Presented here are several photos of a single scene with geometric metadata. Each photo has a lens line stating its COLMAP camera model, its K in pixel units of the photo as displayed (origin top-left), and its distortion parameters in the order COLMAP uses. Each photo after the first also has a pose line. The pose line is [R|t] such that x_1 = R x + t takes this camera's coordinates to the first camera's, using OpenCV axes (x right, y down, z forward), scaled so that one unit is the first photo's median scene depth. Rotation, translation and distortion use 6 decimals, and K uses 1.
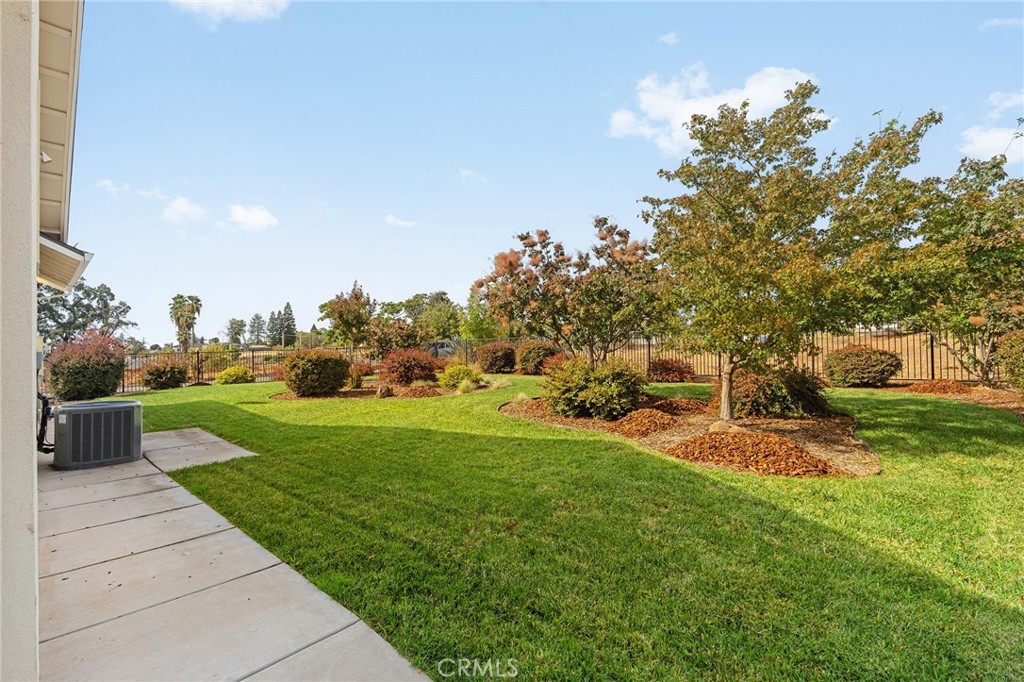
lens RADIAL K [[438.7, 0, 498.7], [0, 438.7, 321.7], [0, 0, 1]] dist [-0.005279, -0.000198]
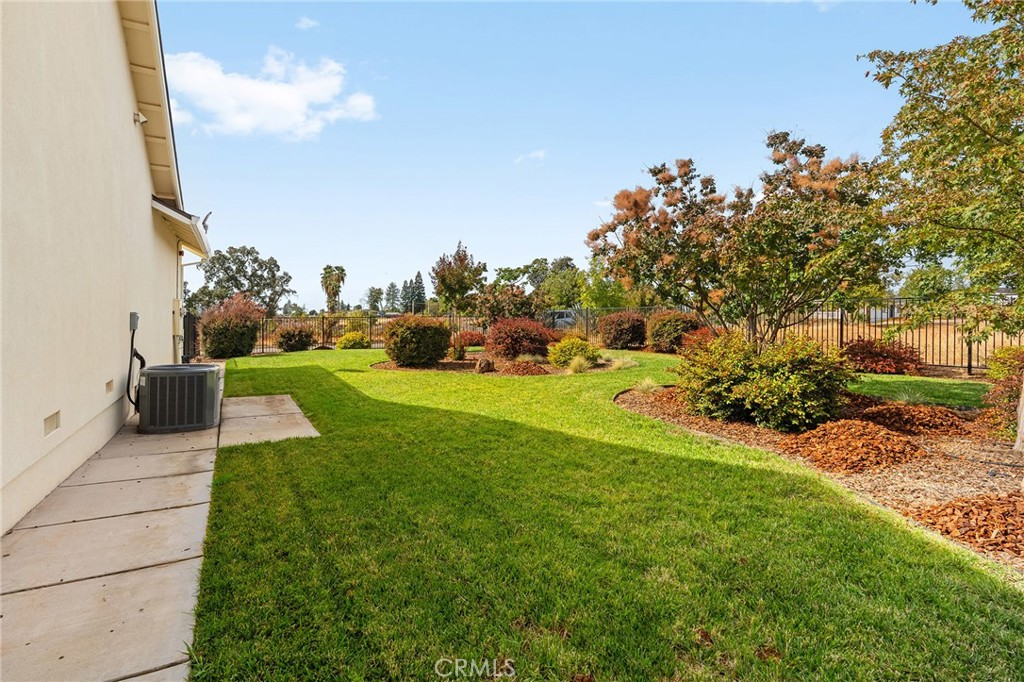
lens RADIAL K [[438.7, 0, 498.7], [0, 438.7, 321.7], [0, 0, 1]] dist [-0.005279, -0.000198]
pose [[0.954383, 0.022282, -0.297753, 0.026217], [-0.002488, 0.997770, 0.066692, 0.013652], [0.298576, -0.062909, 0.952310, 0.183761]]
